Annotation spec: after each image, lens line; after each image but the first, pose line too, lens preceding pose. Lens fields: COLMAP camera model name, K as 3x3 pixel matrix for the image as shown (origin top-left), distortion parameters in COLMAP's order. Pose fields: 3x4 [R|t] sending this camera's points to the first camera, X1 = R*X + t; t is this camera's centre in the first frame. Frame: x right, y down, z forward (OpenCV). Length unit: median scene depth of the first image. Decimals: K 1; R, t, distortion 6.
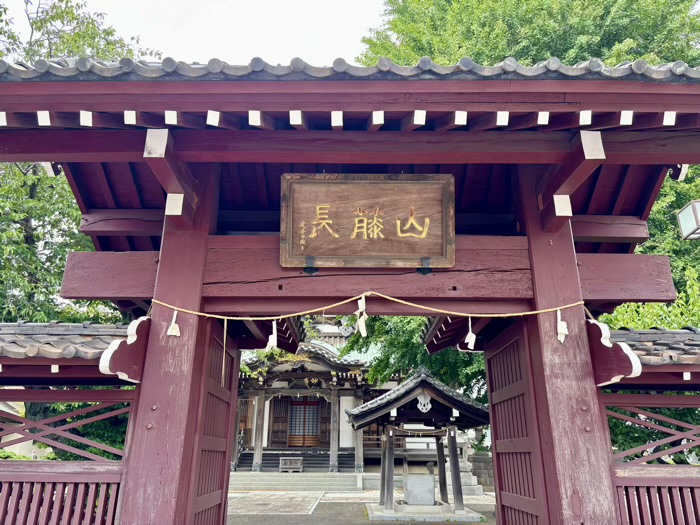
lens RADIAL K [[537.5, 0, 350.0], [0, 537.5, 262.5], [0, 0, 1]] dist [0.055509, -0.072217]
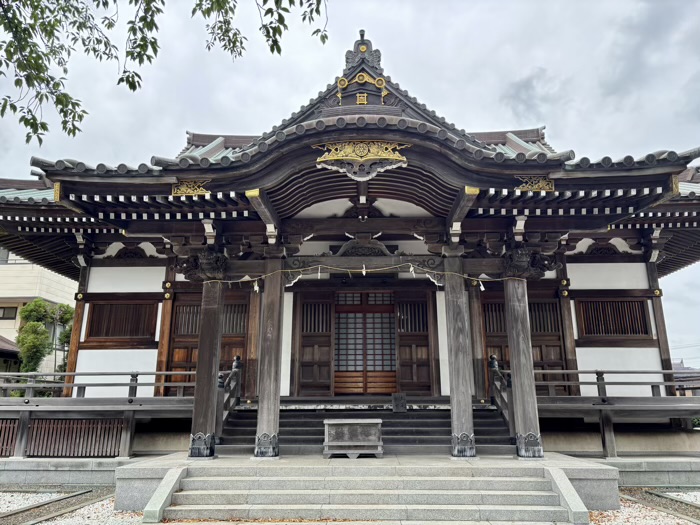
lens RADIAL K [[537.5, 0, 350.0], [0, 537.5, 262.5], [0, 0, 1]] dist [0.055509, -0.072217]
pose [[0.999506, -0.015727, -0.027216, -0.102141], [0.017855, 0.996651, 0.079802, 0.222885], [0.025870, -0.080248, 0.996439, 0.640453]]
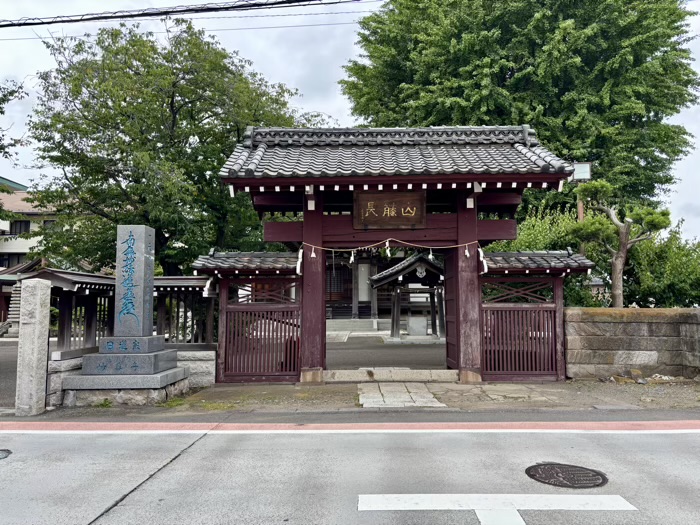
lens RADIAL K [[537.5, 0, 350.0], [0, 537.5, 262.5], [0, 0, 1]] dist [0.055509, -0.072217]
pose [[0.999771, -0.012998, -0.017022, -0.019347], [0.016873, 0.967510, 0.252269, -0.082456], [0.013190, -0.252498, 0.967507, -0.251369]]
